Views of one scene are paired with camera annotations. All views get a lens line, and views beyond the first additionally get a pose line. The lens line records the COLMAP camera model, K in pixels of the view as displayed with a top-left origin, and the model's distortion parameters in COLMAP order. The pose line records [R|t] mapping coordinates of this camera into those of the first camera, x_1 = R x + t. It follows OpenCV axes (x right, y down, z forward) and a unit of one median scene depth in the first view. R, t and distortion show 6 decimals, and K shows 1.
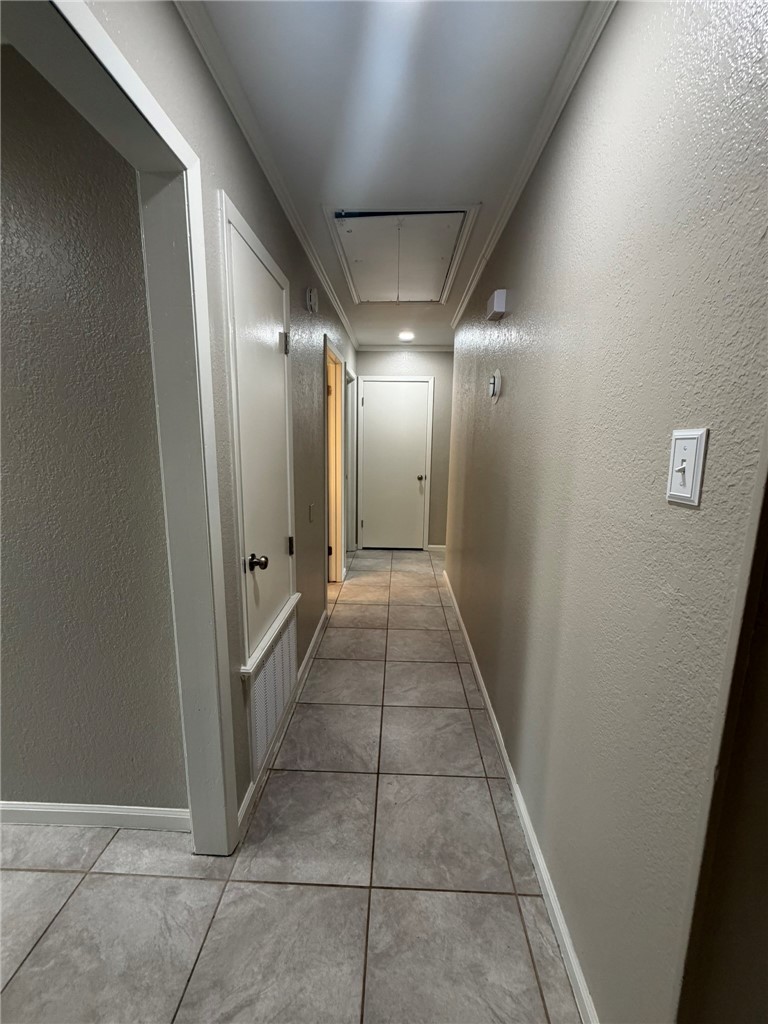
lens RADIAL K [[410.1, 0, 385.5], [0, 410.1, 508.2], [0, 0, 1]] dist [-0.001531, 0.000500]
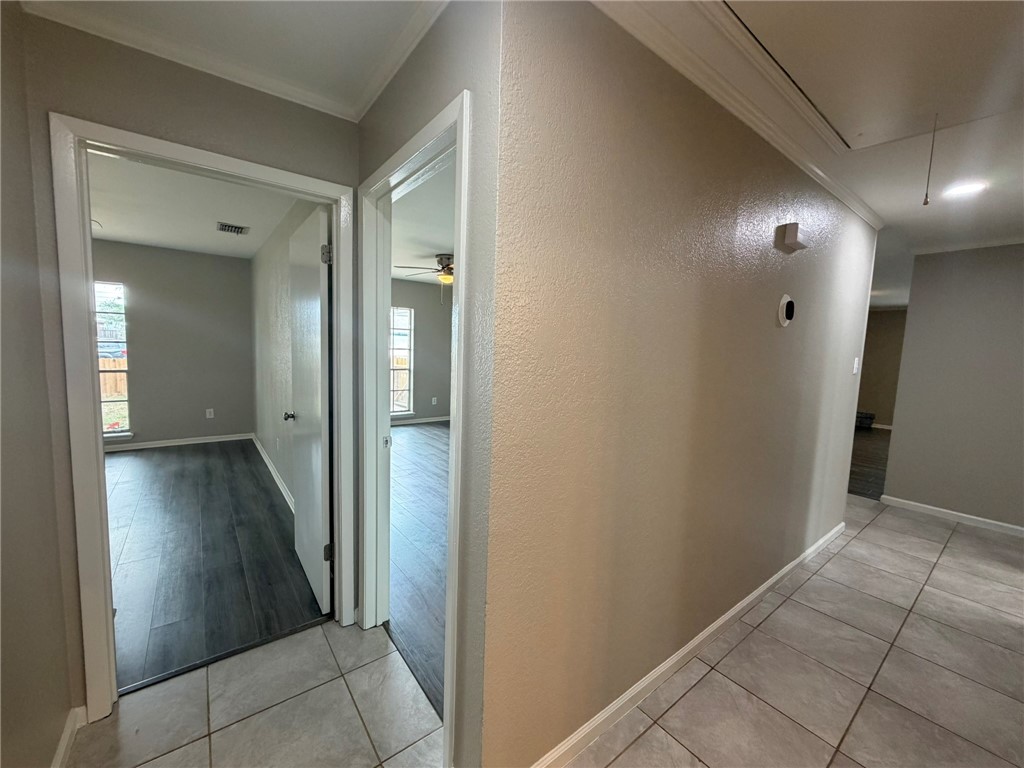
lens RADIAL K [[410.1, 0, 510.4], [0, 410.1, 383.1], [0, 0, 1]] dist [-0.001531, 0.000500]
pose [[-0.636038, -0.095201, 0.765762, -0.069151], [0.087467, 0.977071, 0.194120, -0.222408], [-0.766684, 0.190447, -0.613127, 1.312047]]
